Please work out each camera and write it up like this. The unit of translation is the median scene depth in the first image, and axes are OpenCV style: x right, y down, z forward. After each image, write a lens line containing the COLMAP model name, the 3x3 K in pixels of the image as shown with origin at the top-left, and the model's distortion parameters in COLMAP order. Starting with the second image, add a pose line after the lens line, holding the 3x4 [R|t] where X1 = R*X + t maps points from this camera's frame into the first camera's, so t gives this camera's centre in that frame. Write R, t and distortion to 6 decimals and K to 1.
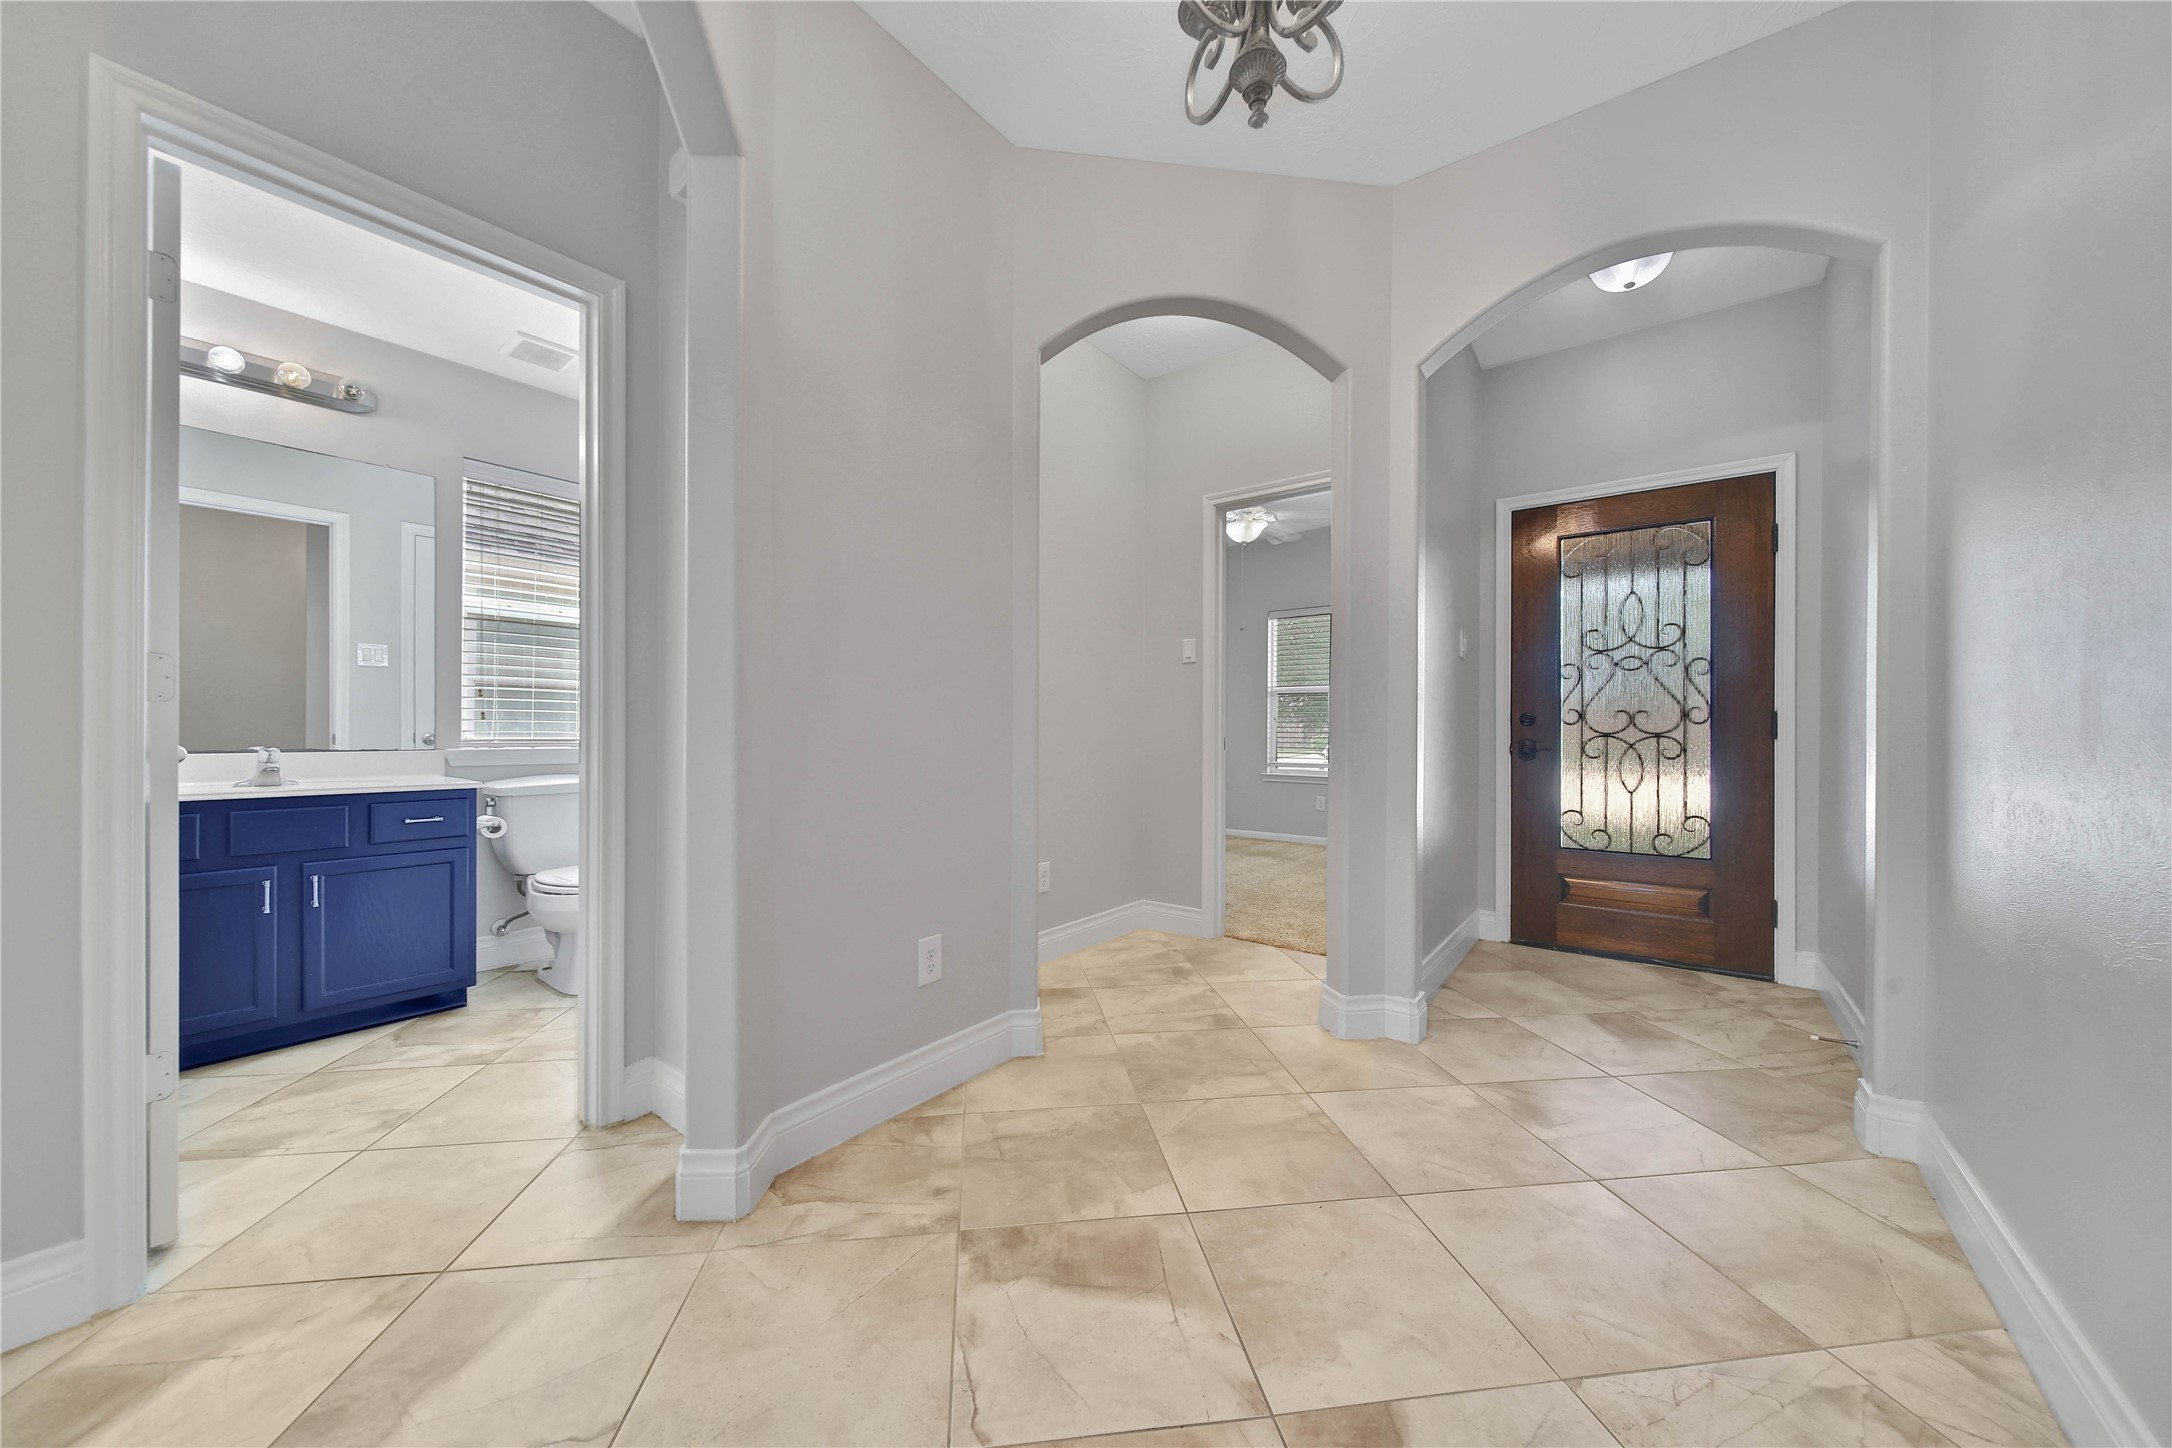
lens RADIAL K [[769.7, 0, 1073.2], [0, 769.7, 726.1], [0, 0, 1]] dist [0.001167, -0.001499]
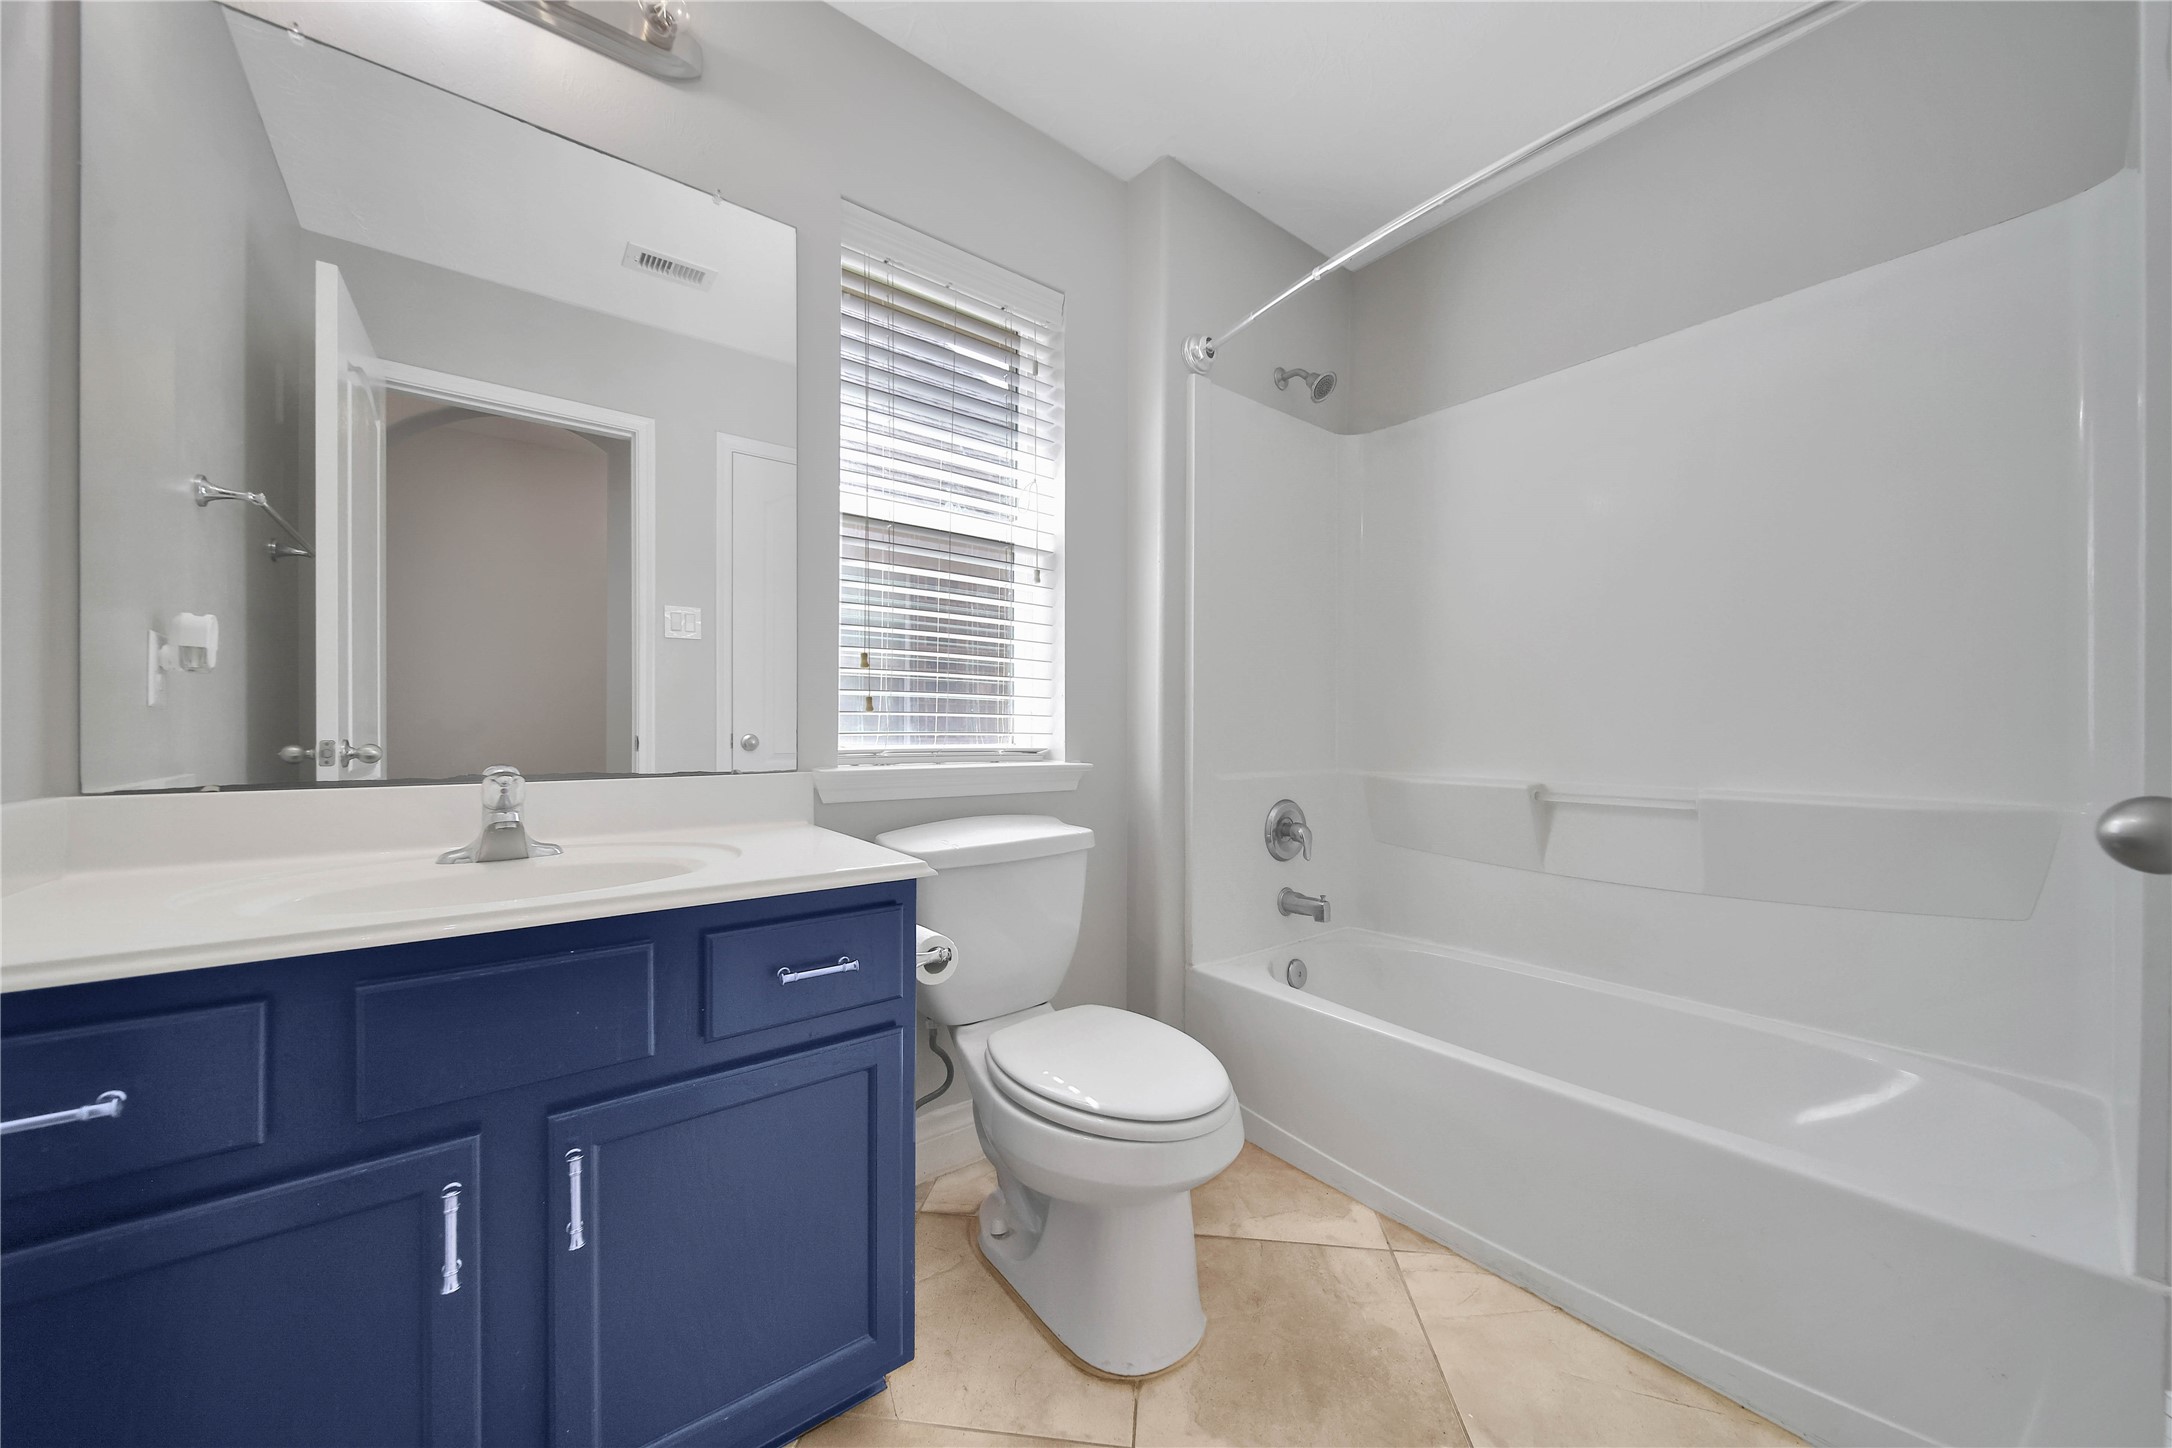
lens RADIAL K [[769.7, 0, 1080.5], [0, 769.7, 725.2], [0, 0, 1]] dist [0.001167, -0.001499]
pose [[0.969537, 0.002912, -0.244926, -0.558125], [-0.002920, 0.999996, 0.000332, -0.000736], [0.244926, 0.000393, 0.969542, 0.589603]]
